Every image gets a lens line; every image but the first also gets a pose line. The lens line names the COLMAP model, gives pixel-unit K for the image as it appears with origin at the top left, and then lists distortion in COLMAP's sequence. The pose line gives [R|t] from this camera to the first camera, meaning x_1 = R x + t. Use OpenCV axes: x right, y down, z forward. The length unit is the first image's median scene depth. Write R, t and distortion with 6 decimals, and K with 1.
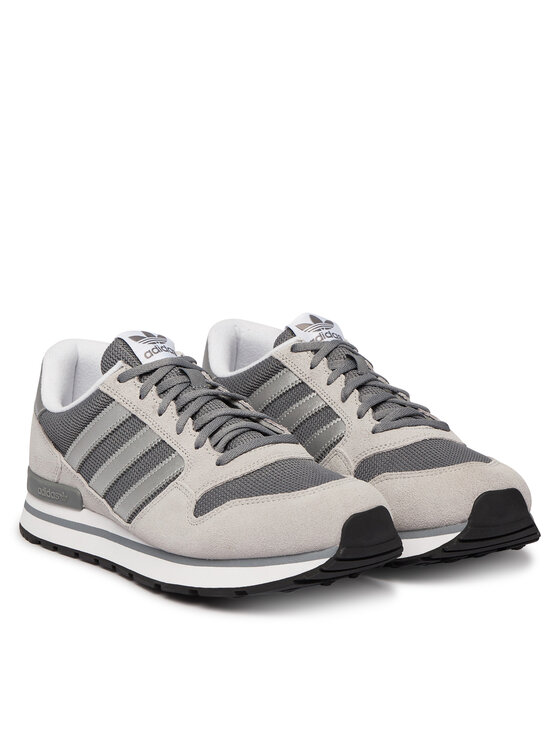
lens RADIAL K [[1319.2, 0, 280.1], [0, 1319.2, 373.7], [0, 0, 1]] dist [-0.042116, 0.000000]
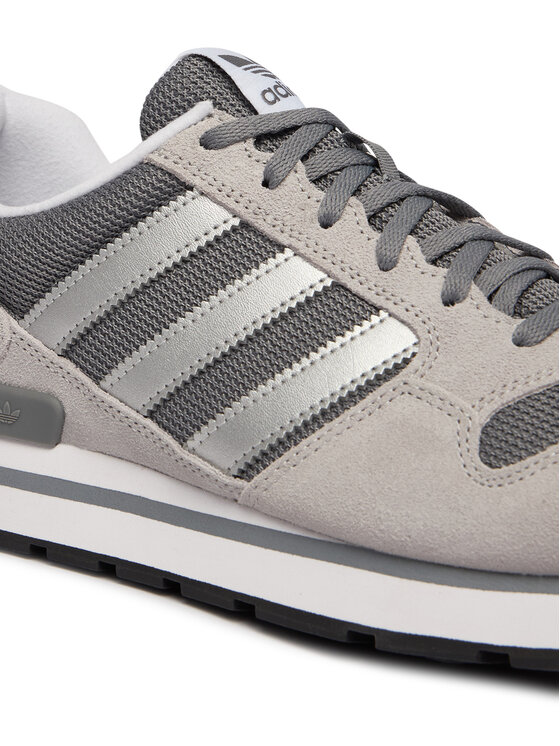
lens RADIAL K [[1120.0, 0, 279.8], [0, 1120.0, 372.1], [0, 0, 1]] dist [-0.136119, 0.000000]
pose [[0.921705, 0.069658, 0.381586, -0.233930], [-0.071389, 0.997402, -0.009636, 0.081217], [-0.381266, -0.018360, 0.924283, 0.661251]]
